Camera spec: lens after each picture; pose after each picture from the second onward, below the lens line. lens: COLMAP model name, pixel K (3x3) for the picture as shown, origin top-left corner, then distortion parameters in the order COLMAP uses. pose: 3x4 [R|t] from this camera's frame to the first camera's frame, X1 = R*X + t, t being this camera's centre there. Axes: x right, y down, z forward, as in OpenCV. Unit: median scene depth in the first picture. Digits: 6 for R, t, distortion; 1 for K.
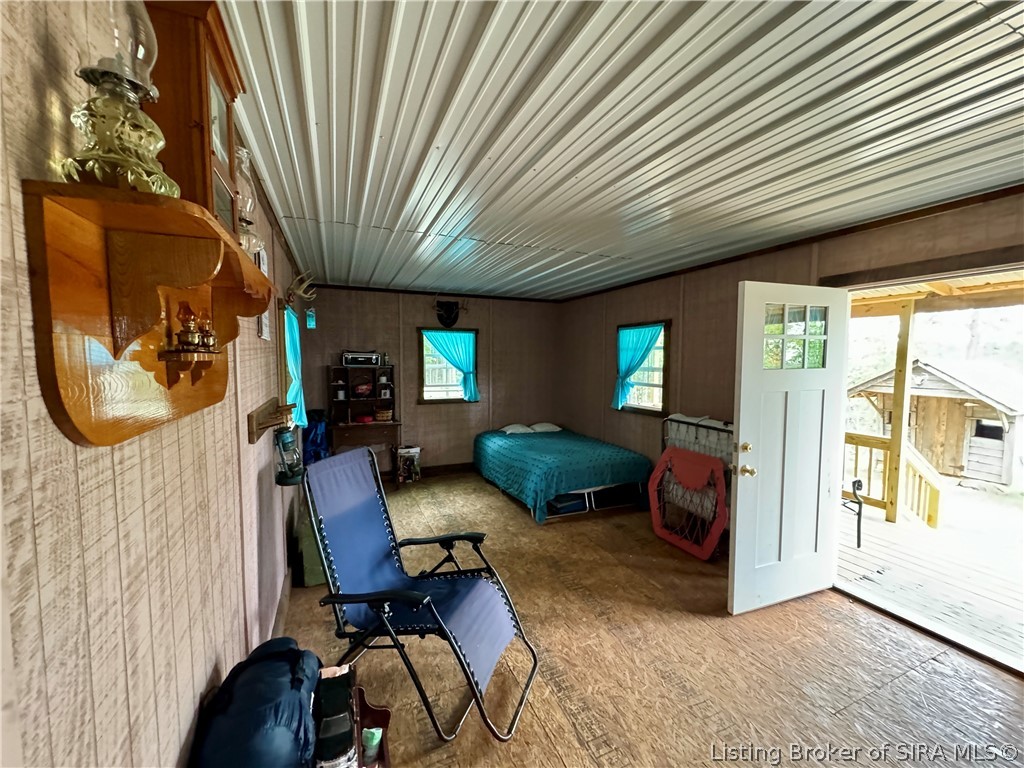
lens RADIAL K [[415.4, 0, 512.0], [0, 415.4, 386.1], [0, 0, 1]] dist [-0.001177, -0.000148]
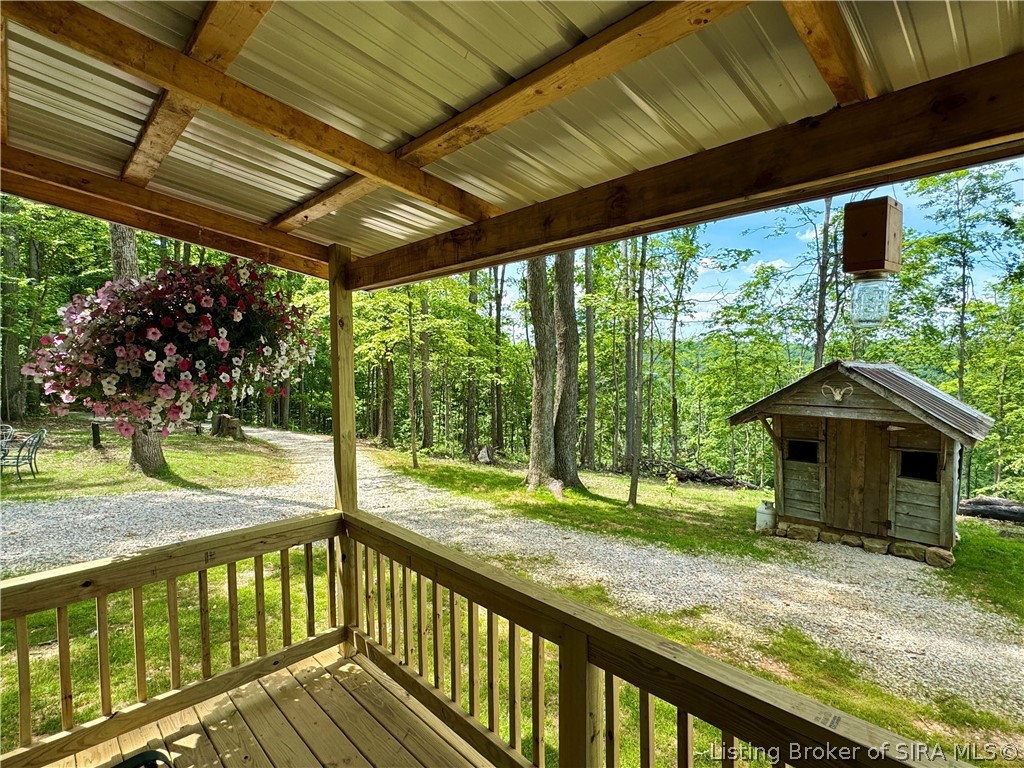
lens RADIAL K [[508.6, 0, 514.0], [0, 508.6, 385.5], [0, 0, 1]] dist [-0.003021, 0.000081]
pose [[0.939451, -0.024078, 0.341837, 0.243317], [0.032520, 0.999291, -0.018984, -0.028738], [-0.341138, 0.028951, 0.939567, 0.424171]]
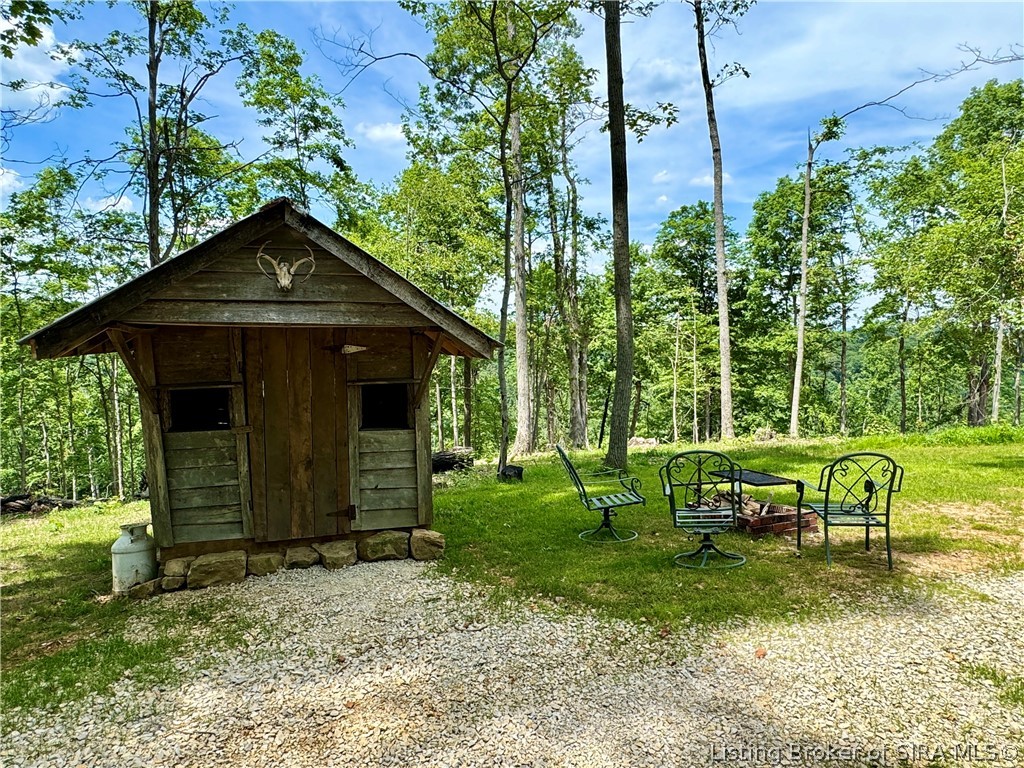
lens RADIAL K [[647.4, 0, 515.0], [0, 647.4, 387.6], [0, 0, 1]] dist [-0.003384, 0.001954]
pose [[0.151187, -0.095619, 0.983870, 0.502596], [0.067453, 0.993989, 0.086237, 0.036010], [-0.986201, 0.053327, 0.156727, 0.727365]]
